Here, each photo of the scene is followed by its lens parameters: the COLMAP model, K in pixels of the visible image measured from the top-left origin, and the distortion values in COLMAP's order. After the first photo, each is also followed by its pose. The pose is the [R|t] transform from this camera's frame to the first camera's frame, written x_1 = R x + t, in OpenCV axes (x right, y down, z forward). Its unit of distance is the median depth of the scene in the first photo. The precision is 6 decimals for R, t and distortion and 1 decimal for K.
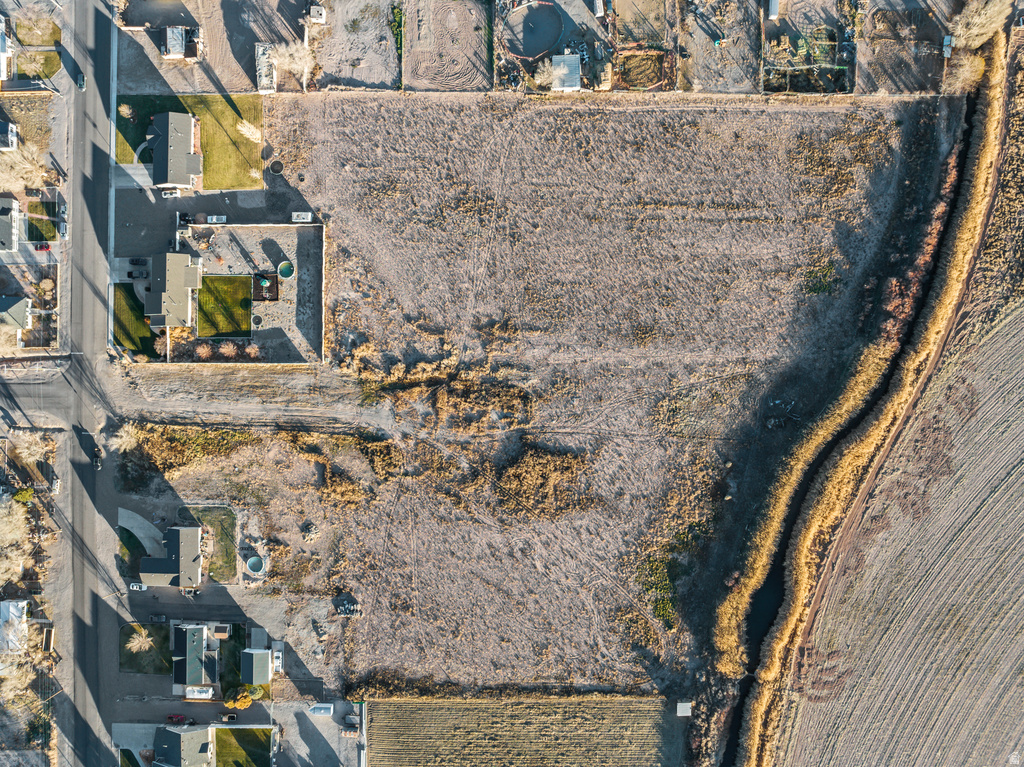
lens RADIAL K [[723.3, 0, 513.8], [0, 723.3, 373.6], [0, 0, 1]] dist [-0.052202, 0.024034]
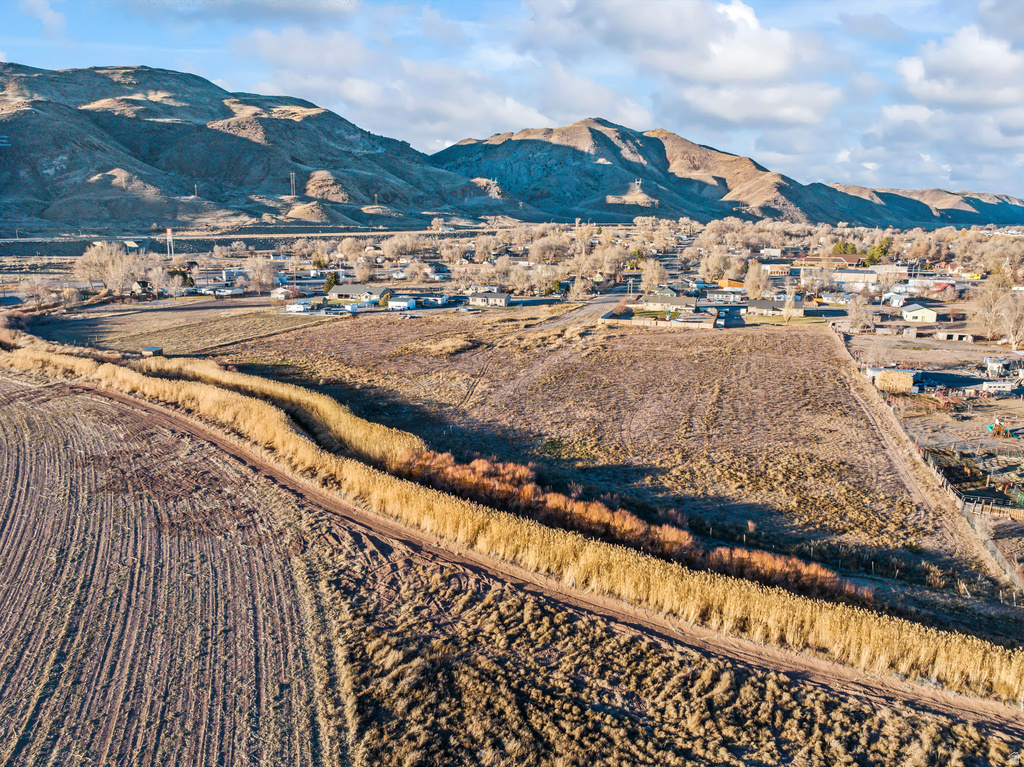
lens RADIAL K [[723.3, 0, 516.6], [0, 723.3, 375.4], [0, 0, 1]] dist [-0.052202, 0.024034]
pose [[-0.305943, 0.200532, -0.930691, 0.951491], [-0.952016, -0.056249, 0.300833, -0.259129], [0.007976, 0.978071, 0.208119, 0.830294]]
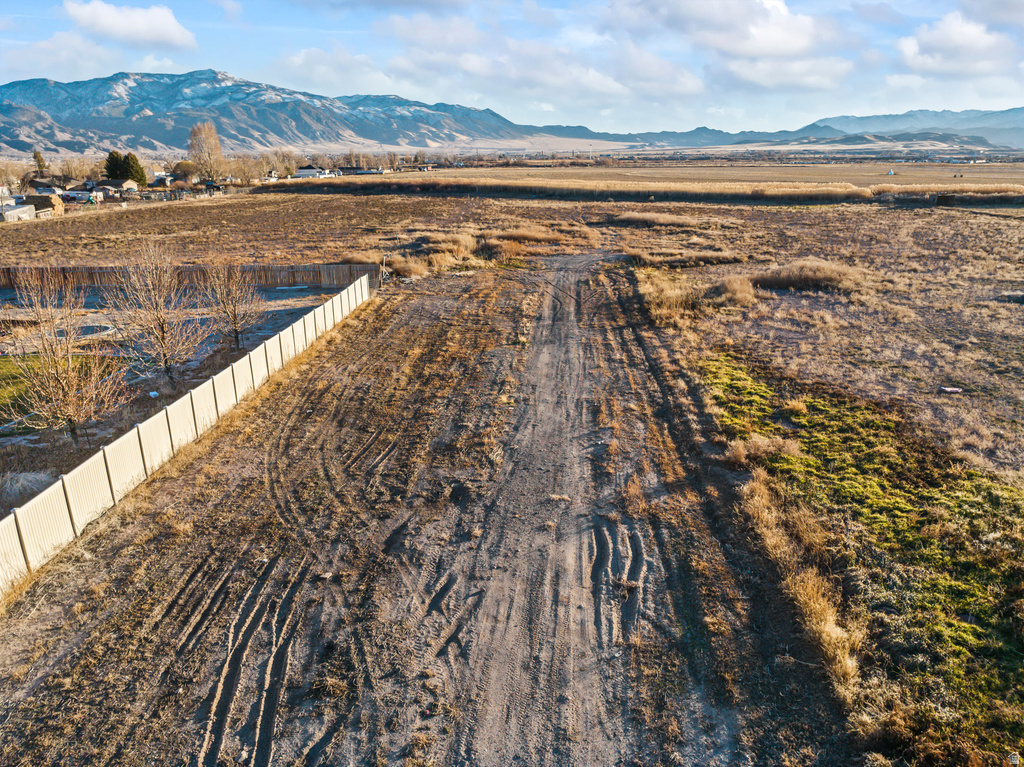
lens RADIAL K [[723.3, 0, 514.9], [0, 723.3, 378.9], [0, 0, 1]] dist [-0.052202, 0.024034]
pose [[0.030062, -0.289514, 0.956702, -0.534025], [0.999522, 0.015676, -0.026663, 0.044467], [-0.007278, 0.957045, 0.289847, 0.956331]]
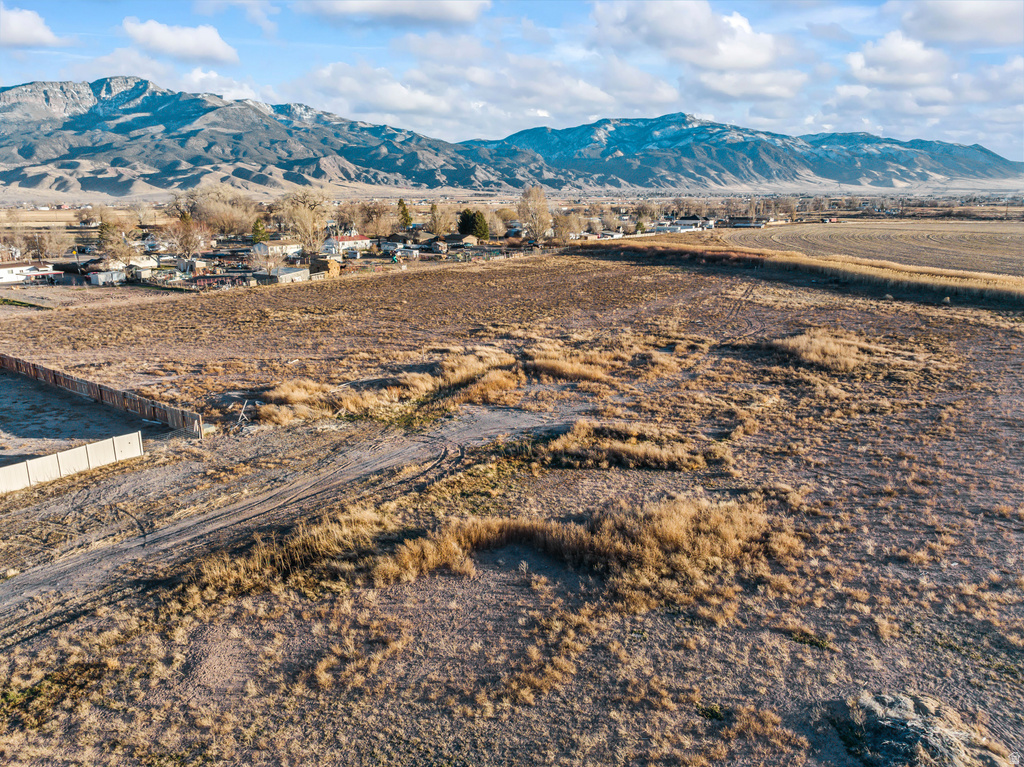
lens RADIAL K [[723.3, 0, 518.9], [0, 723.3, 379.2], [0, 0, 1]] dist [-0.052202, 0.024034]
pose [[0.579761, -0.196208, 0.790809, -0.399507], [0.814720, 0.151961, -0.559588, 0.224052], [-0.010377, 0.968716, 0.247956, 0.915660]]
